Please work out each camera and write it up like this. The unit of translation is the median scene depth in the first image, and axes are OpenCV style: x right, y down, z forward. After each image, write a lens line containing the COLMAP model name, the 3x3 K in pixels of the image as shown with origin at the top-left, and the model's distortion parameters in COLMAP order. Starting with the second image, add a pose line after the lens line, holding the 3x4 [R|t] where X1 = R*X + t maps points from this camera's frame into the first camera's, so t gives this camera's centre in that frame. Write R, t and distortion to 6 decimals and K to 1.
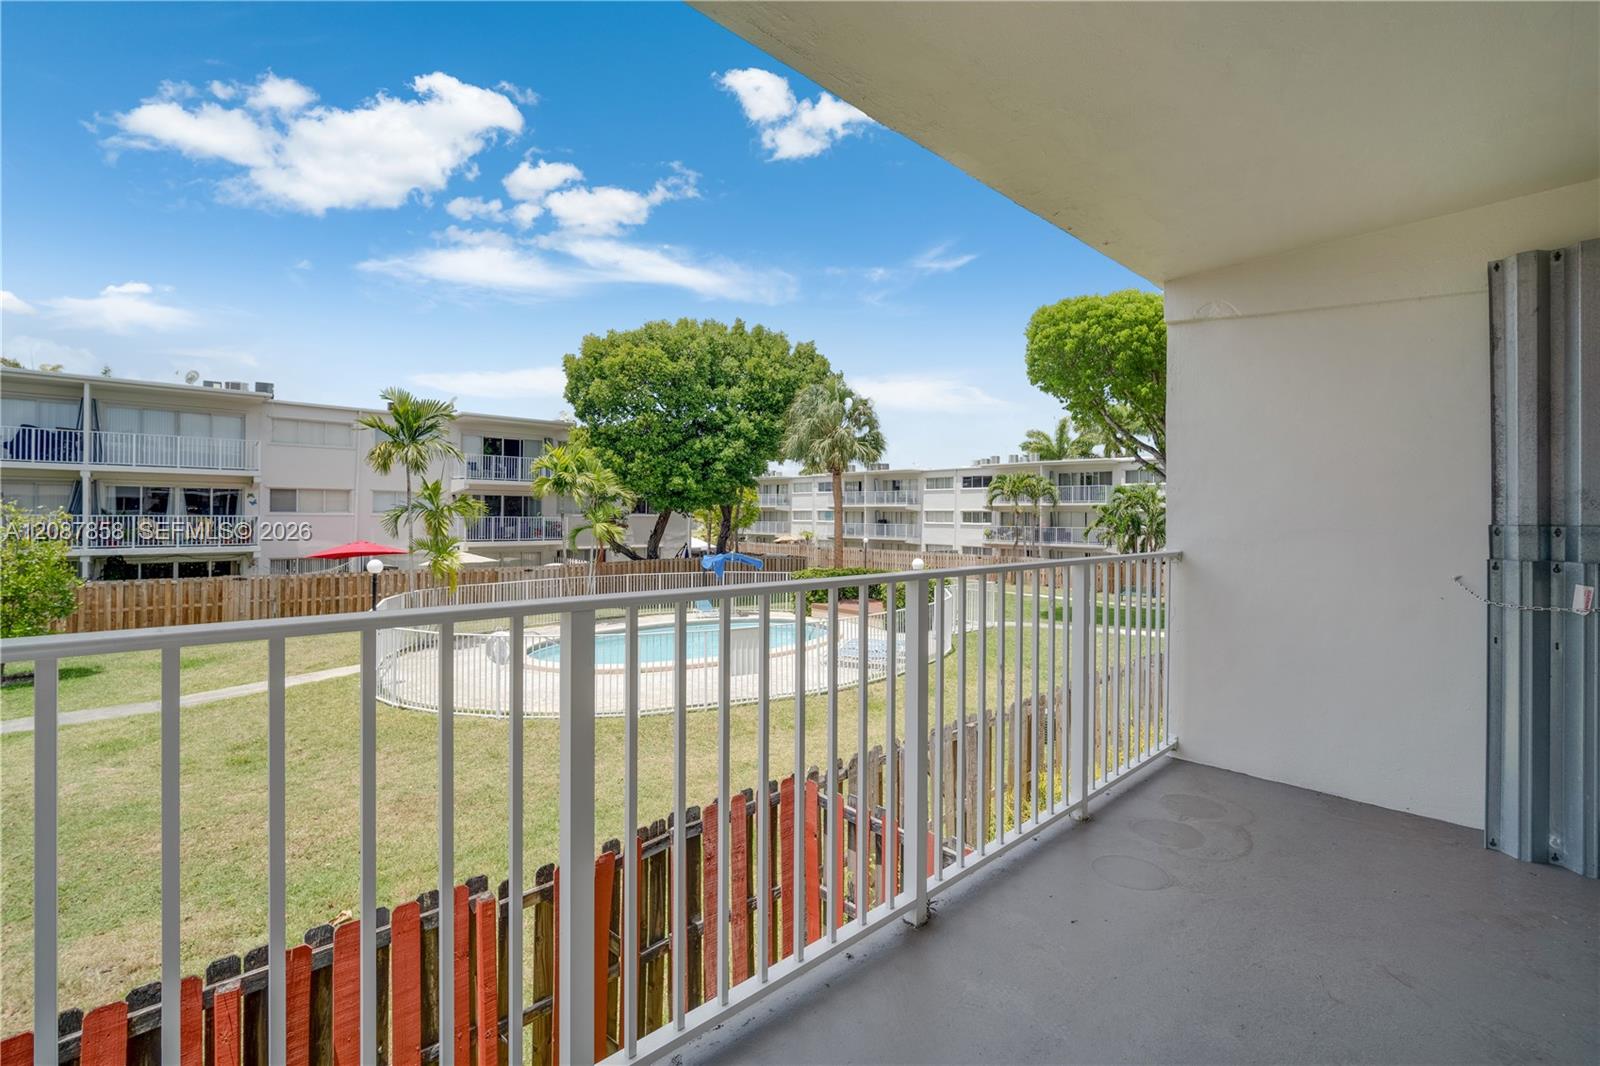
lens RADIAL K [[715.2, 0, 827.4], [0, 715.2, 514.3], [0, 0, 1]] dist [-0.013314, 0.000522]
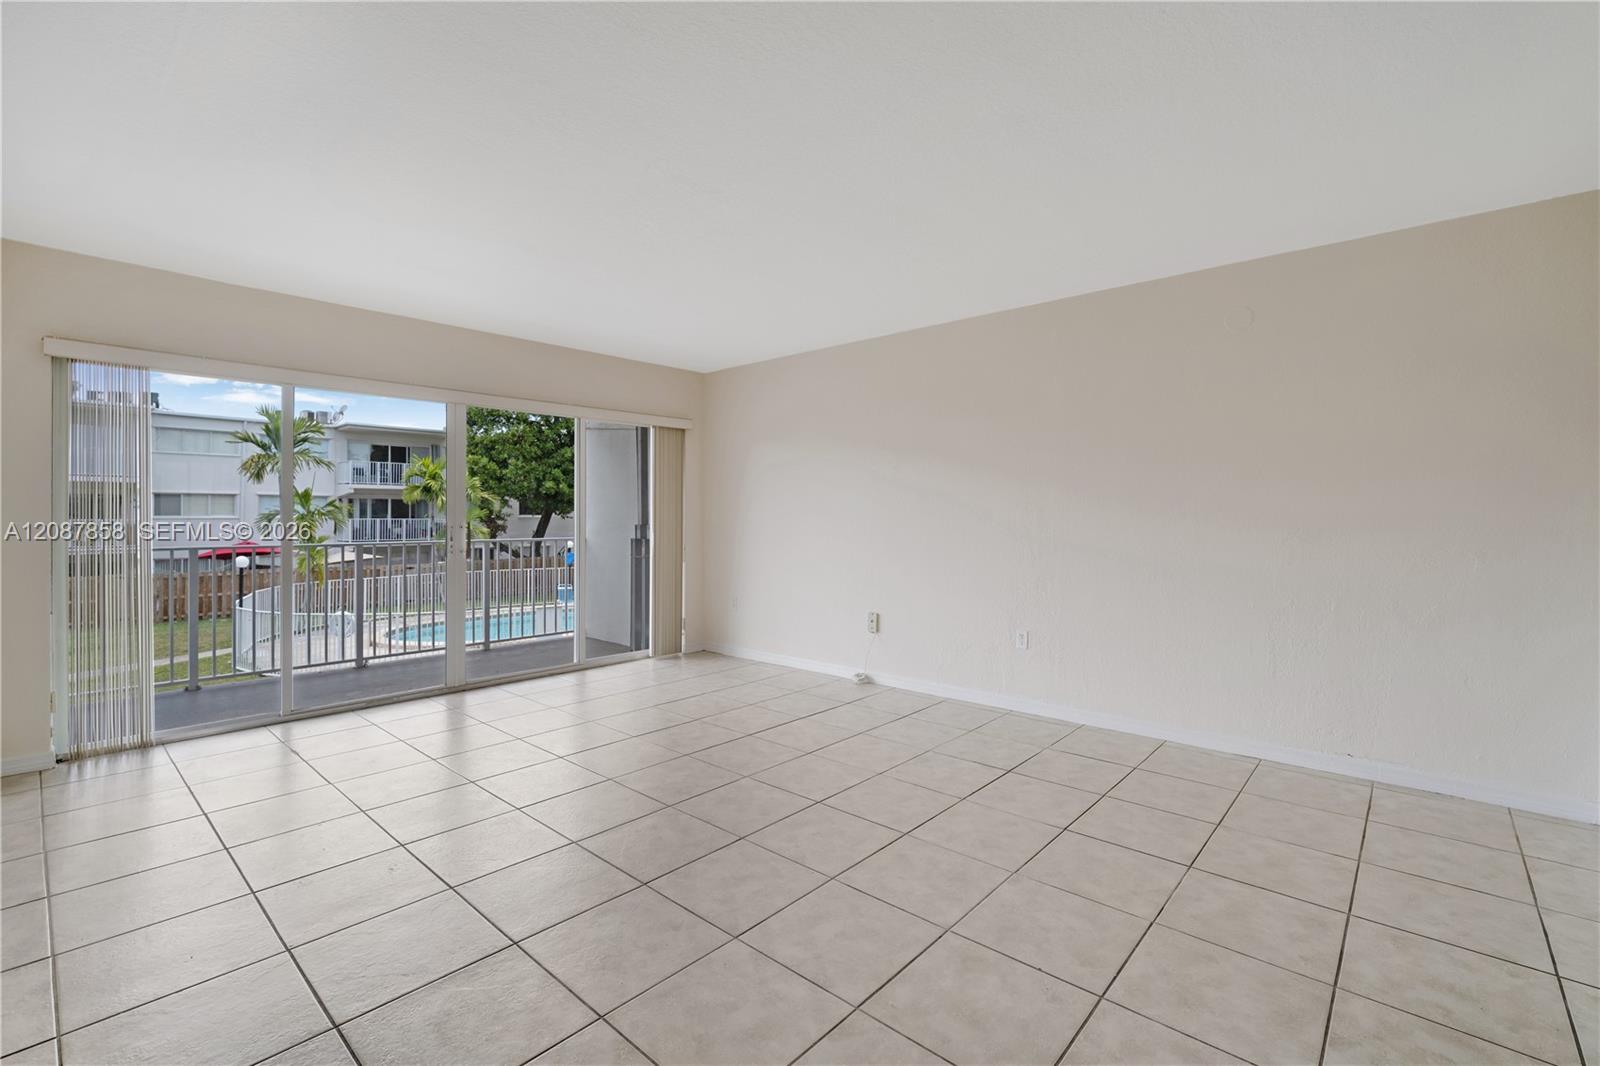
lens RADIAL K [[715.2, 0, 832.5], [0, 715.2, 513.1], [0, 0, 1]] dist [-0.013314, 0.000522]
pose [[0.996023, -0.005238, 0.088940, 0.128691], [0.005201, 0.999986, 0.000650, -0.002377], [-0.088942, -0.000185, 0.996037, -0.142714]]
